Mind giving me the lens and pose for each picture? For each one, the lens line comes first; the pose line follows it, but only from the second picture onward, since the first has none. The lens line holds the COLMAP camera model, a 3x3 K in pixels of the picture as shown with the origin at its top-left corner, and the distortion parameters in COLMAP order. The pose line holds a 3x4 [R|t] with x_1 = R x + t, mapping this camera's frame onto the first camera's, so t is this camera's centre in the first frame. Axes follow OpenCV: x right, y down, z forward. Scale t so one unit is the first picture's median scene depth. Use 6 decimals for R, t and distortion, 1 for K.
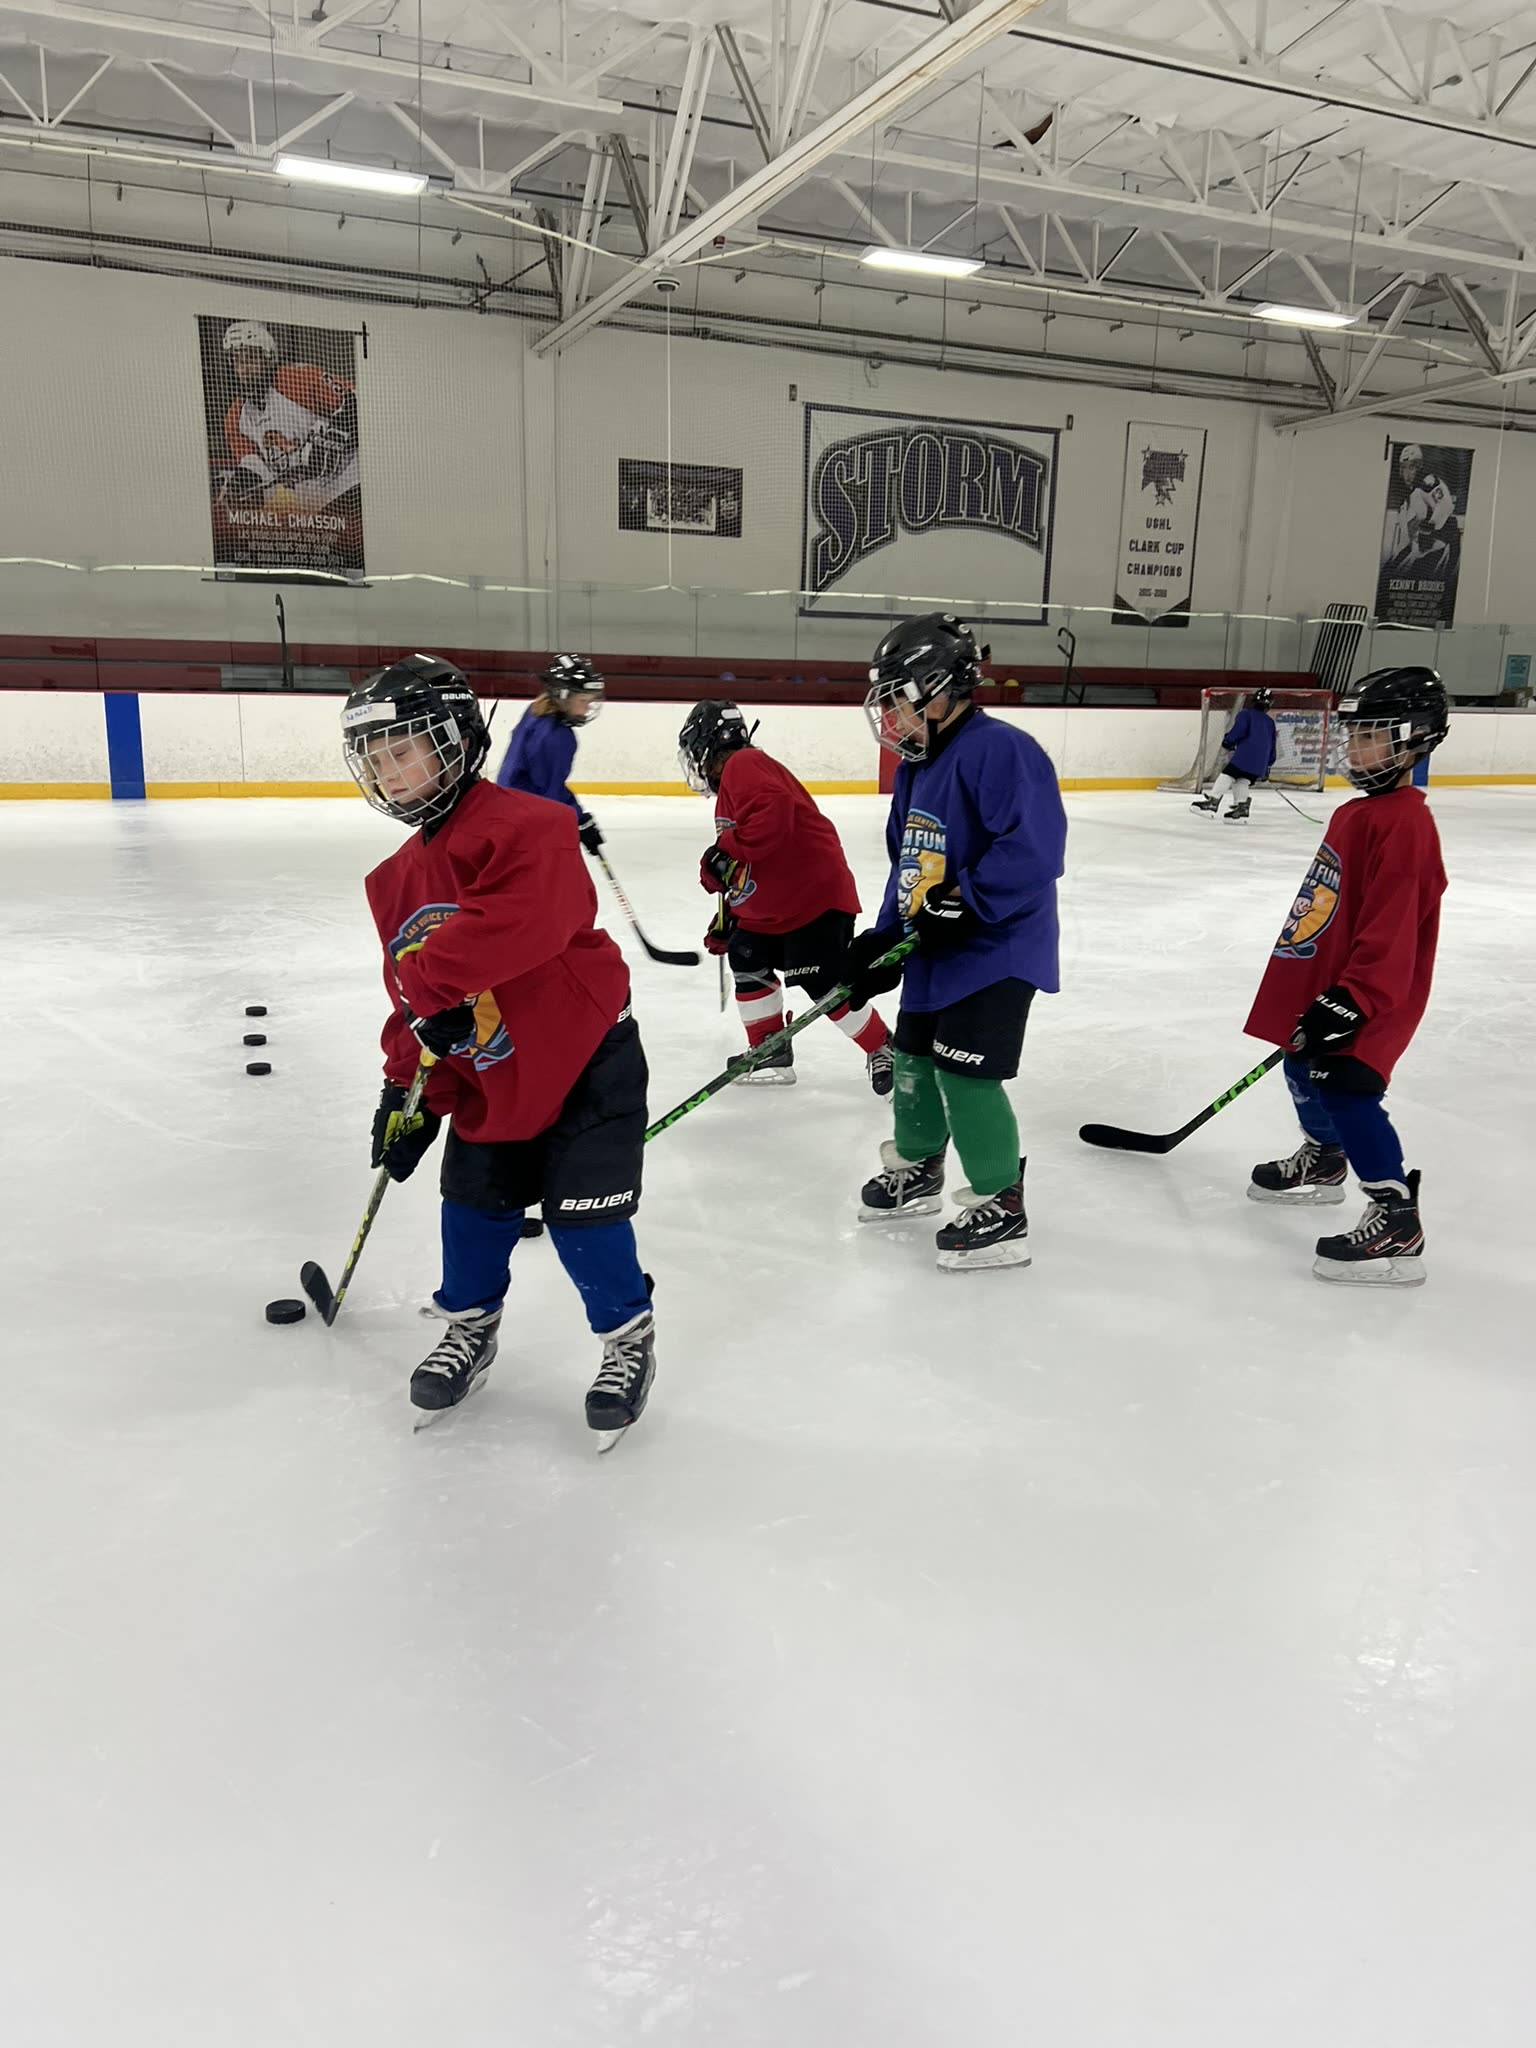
lens RADIAL K [[1514.1, 0, 772.8], [0, 1514.1, 1058.5], [0, 0, 1]] dist [0.054770, -0.047105]
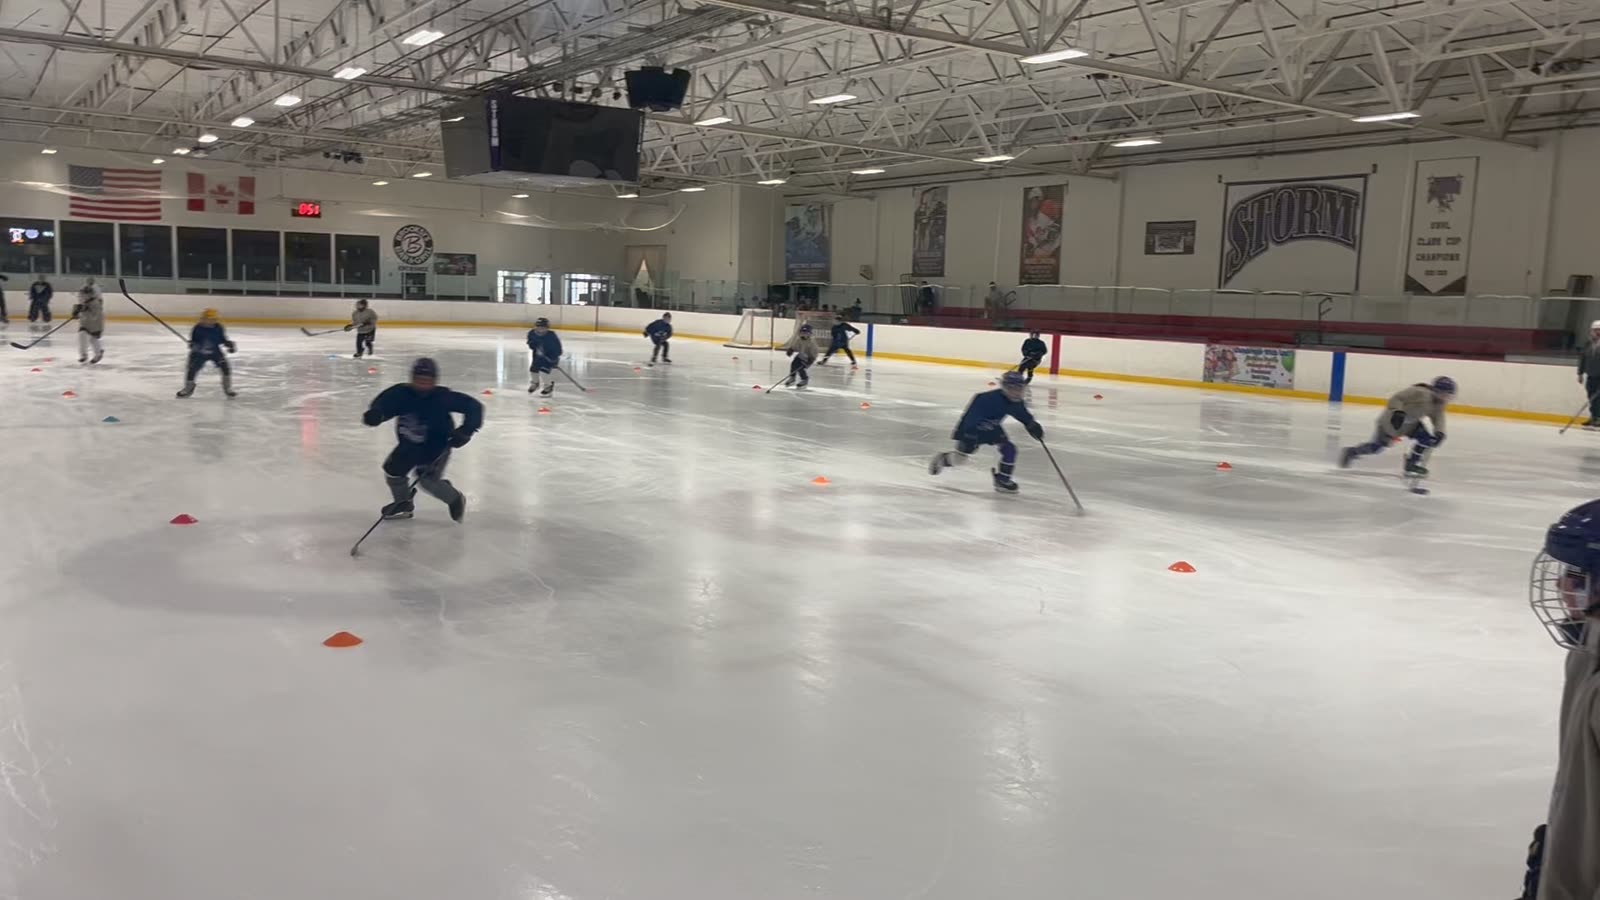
lens RADIAL K [[1431.2, 0, 801.5], [0, 1431.2, 447.3], [0, 0, 1]] dist [0.082692, 0.007358]
pose [[0.125275, 0.088099, -0.988203, 1.695951], [-0.275406, 0.959992, 0.050671, -0.068697], [0.953130, 0.265809, 0.144526, 0.339115]]
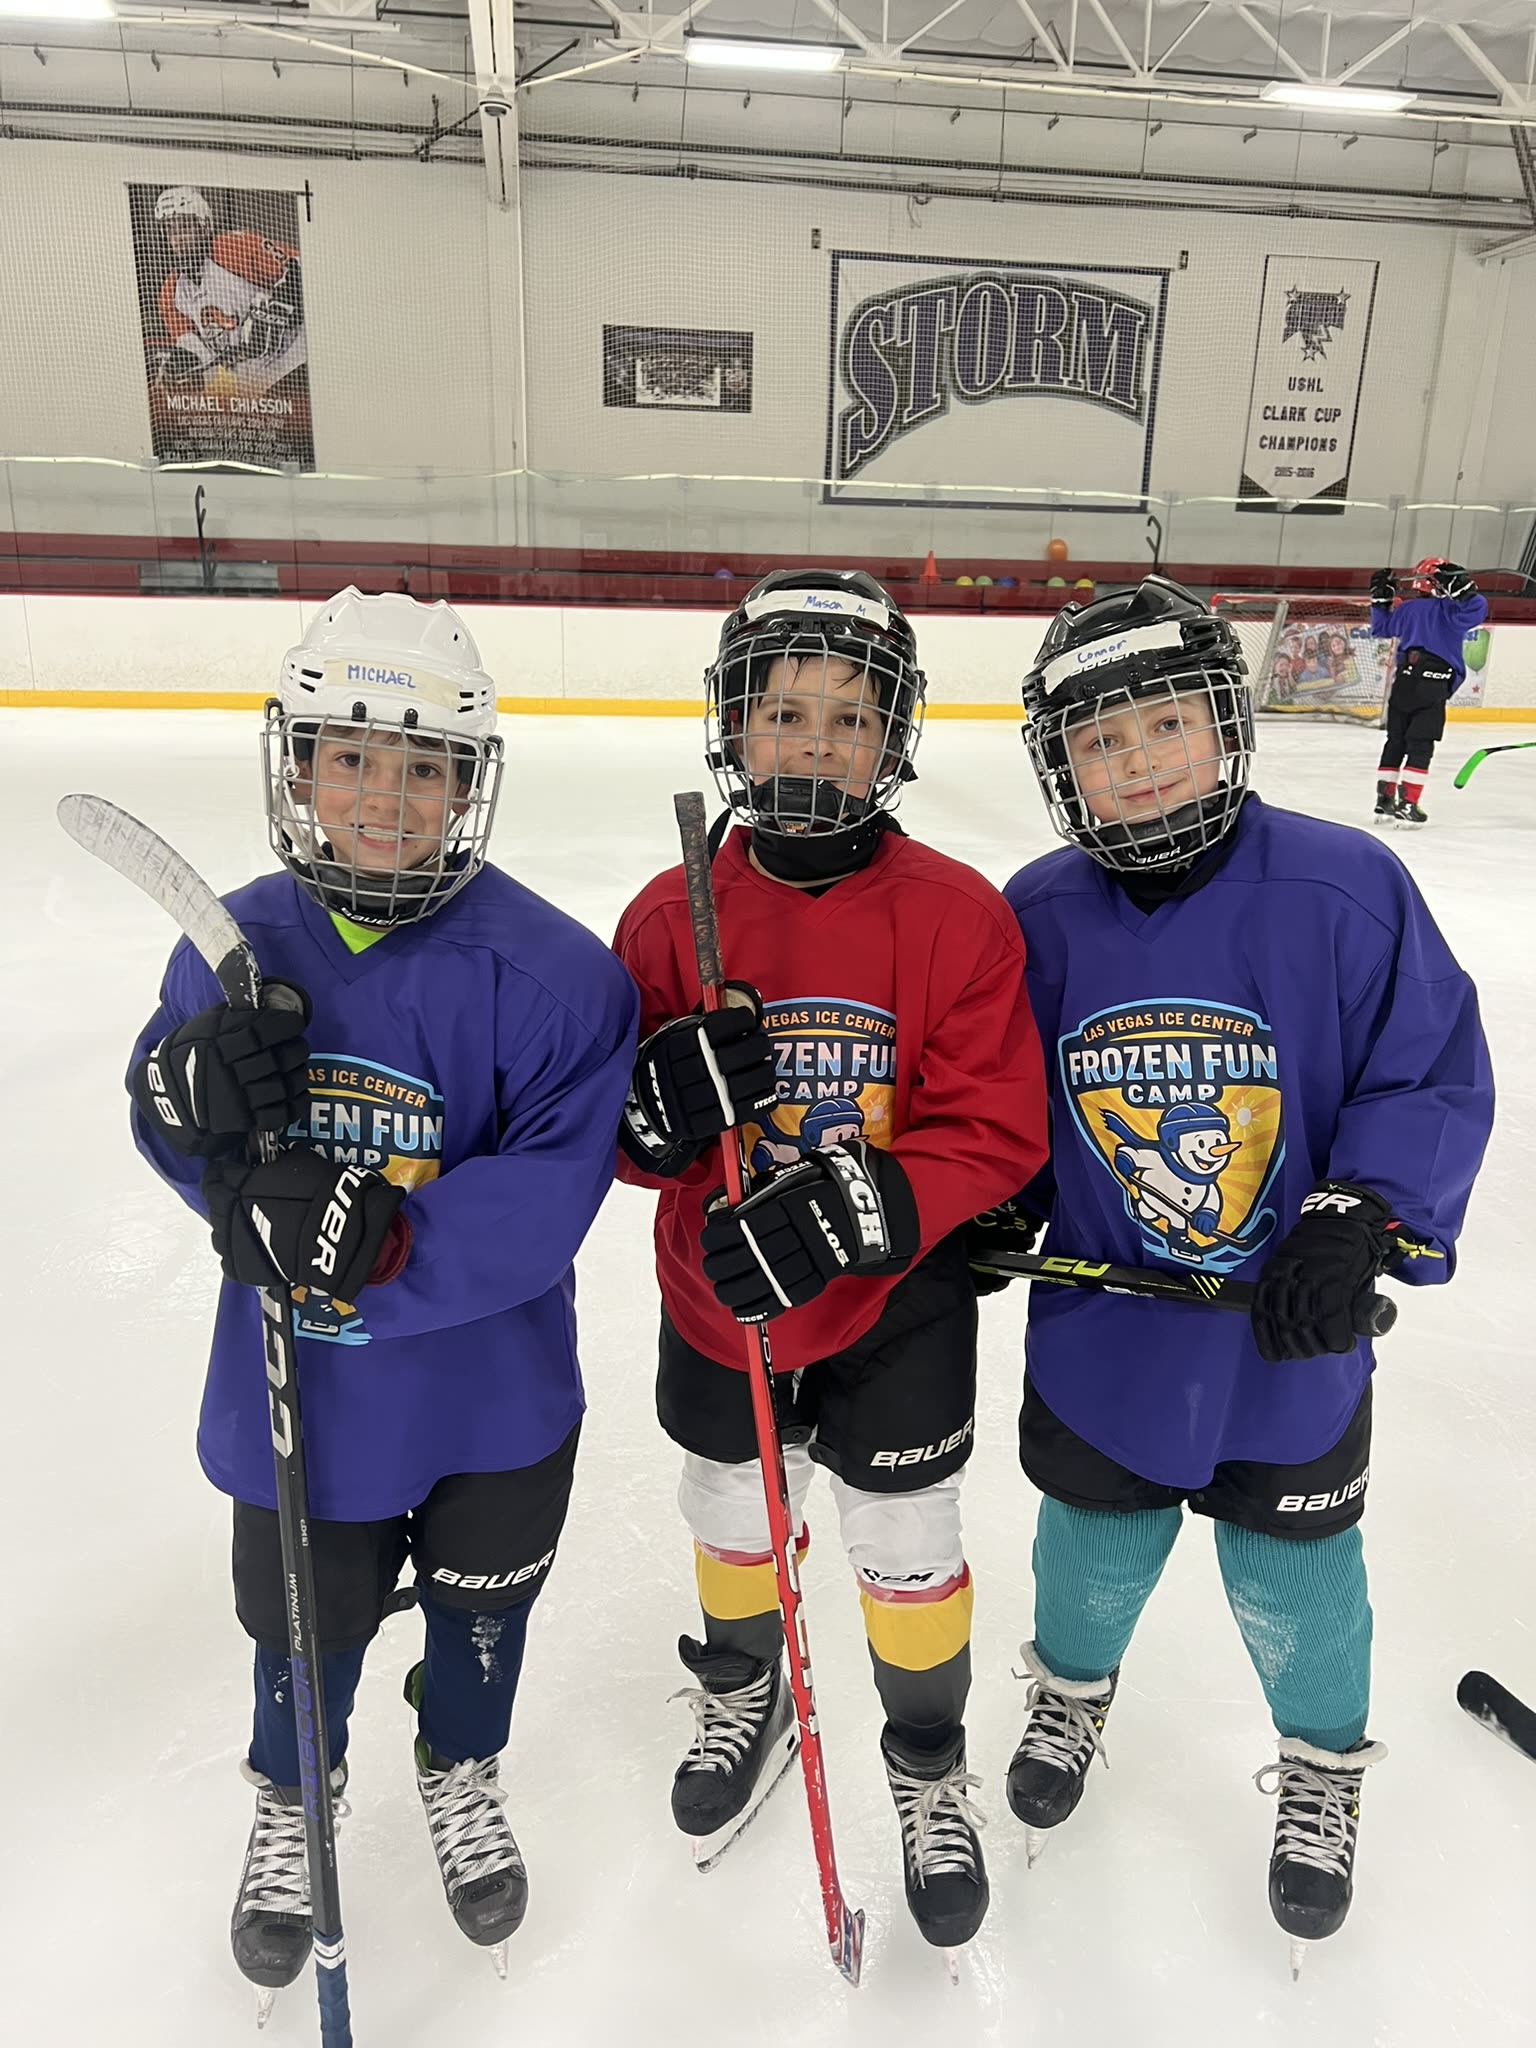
lens RADIAL K [[1514.1, 0, 773.7], [0, 1514.1, 1036.5], [0, 0, 1]] dist [0.054770, -0.047105]
pose [[0.963925, 0.081314, -0.253448, 0.240252], [-0.067863, 0.995804, 0.061384, -0.041249], [0.257376, -0.041969, 0.965399, 0.144371]]
